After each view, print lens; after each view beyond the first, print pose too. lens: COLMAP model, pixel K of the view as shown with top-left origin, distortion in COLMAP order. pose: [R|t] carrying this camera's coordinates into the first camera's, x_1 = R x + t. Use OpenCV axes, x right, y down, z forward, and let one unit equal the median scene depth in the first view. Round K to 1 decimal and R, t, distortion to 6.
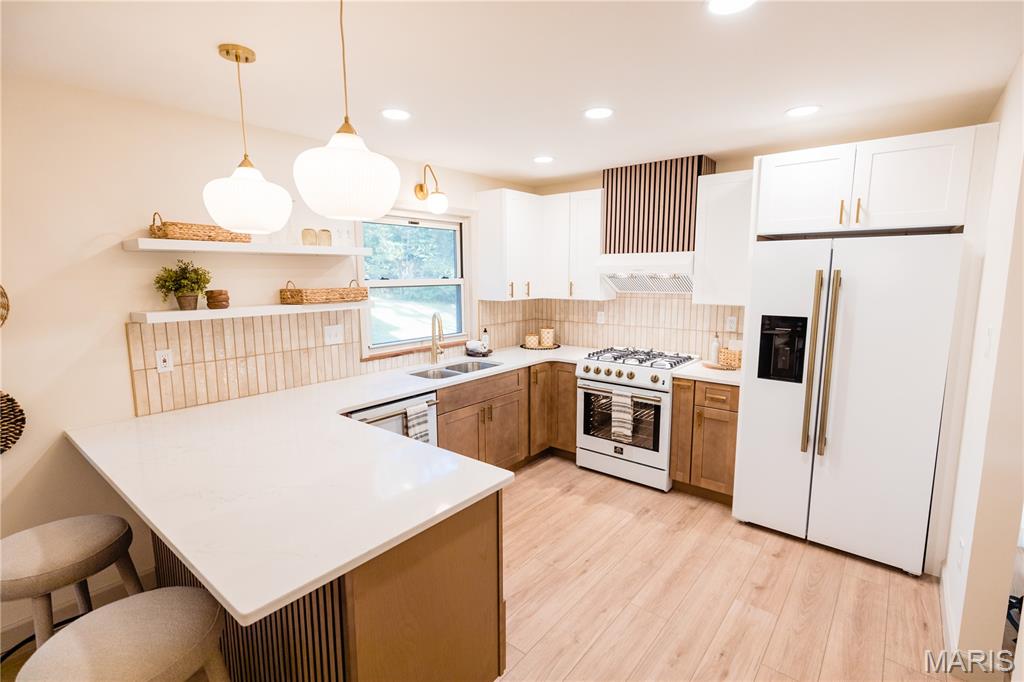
lens RADIAL K [[479.2, 0, 519.3], [0, 479.2, 339.3], [0, 0, 1]] dist [-0.001653, 0.001526]
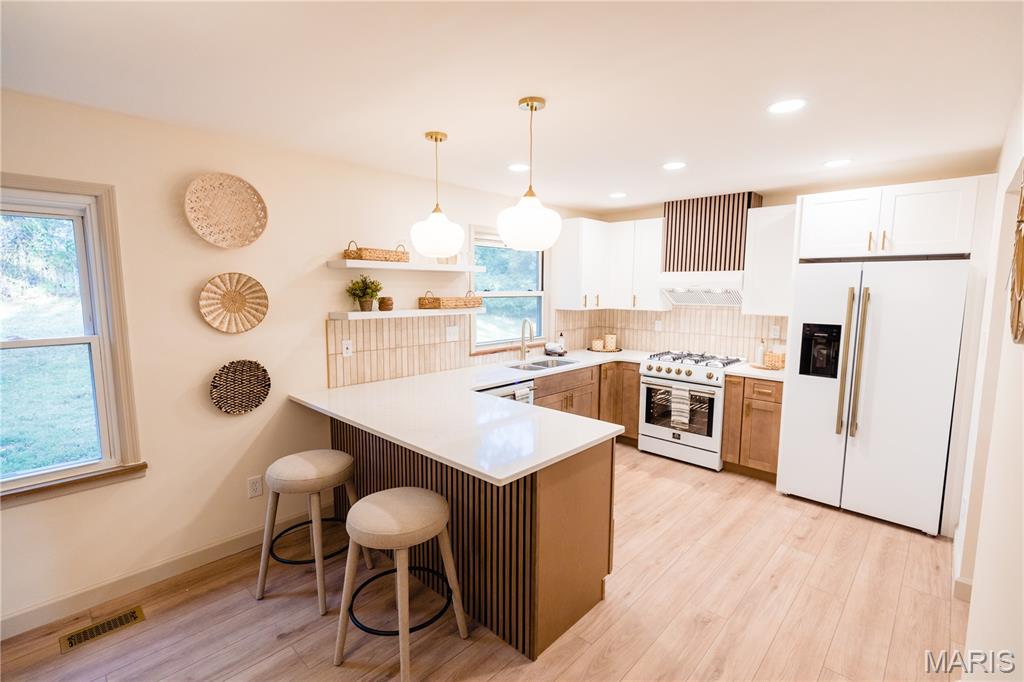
lens RADIAL K [[479.2, 0, 512.4], [0, 479.2, 338.8], [0, 0, 1]] dist [-0.001653, 0.001526]
pose [[0.997414, 0.018703, -0.069392, -0.129364], [-0.020698, 0.999389, -0.028148, 0.033749], [0.068823, 0.029512, 0.997192, -0.236025]]
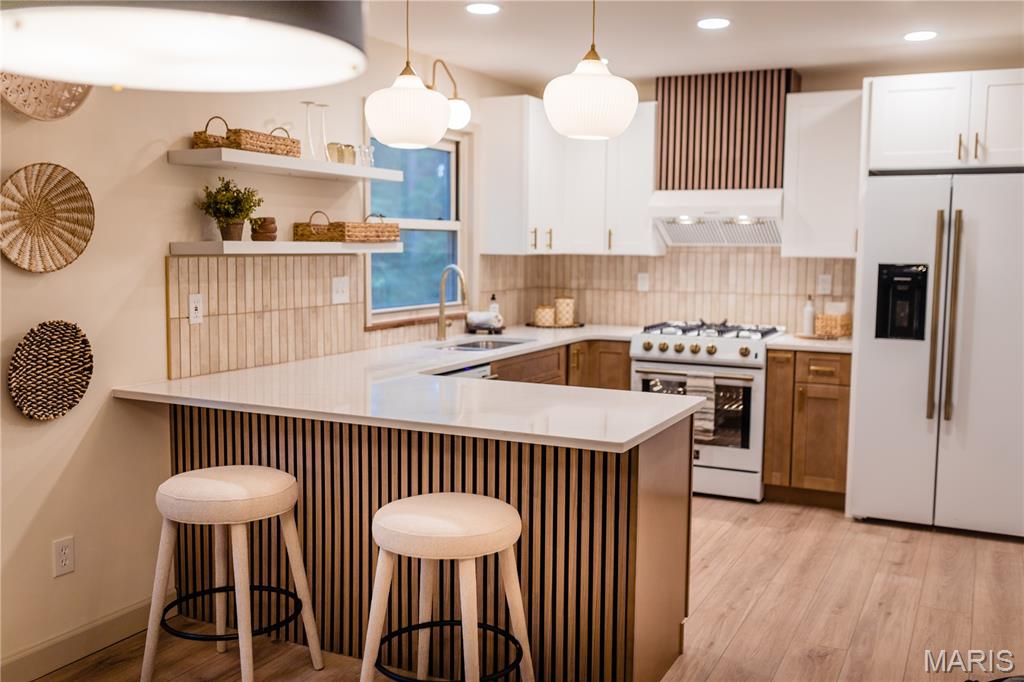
lens RADIAL K [[1003.0, 0, 517.5], [0, 1003.0, 339.2], [0, 0, 1]] dist [-0.000792, 0.000000]
pose [[0.971334, -0.008894, 0.237553, -0.451822], [0.019742, 0.998866, -0.043328, 0.124279], [-0.236898, 0.046776, 0.970408, -0.477024]]
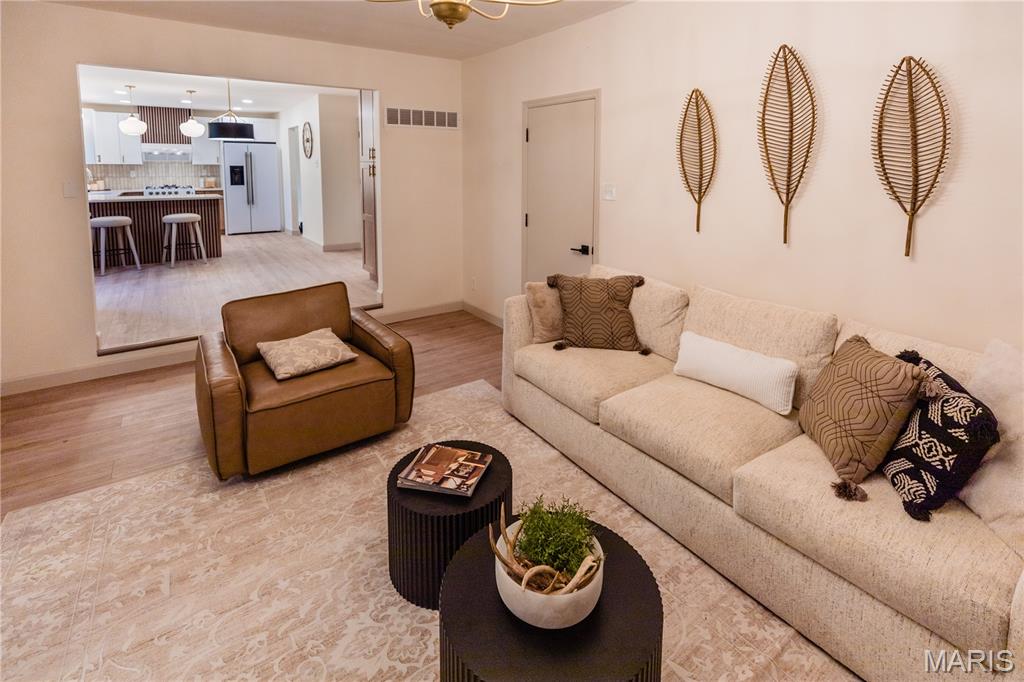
lens RADIAL K [[507.2, 0, 523.7], [0, 507.2, 210.9], [0, 0, 1]] dist [0.023557, 0.000853]
pose [[0.253372, -0.079482, 0.964098, -1.950507], [0.137593, 0.989447, 0.045412, 0.306957], [-0.957534, 0.121147, 0.261634, -1.470823]]
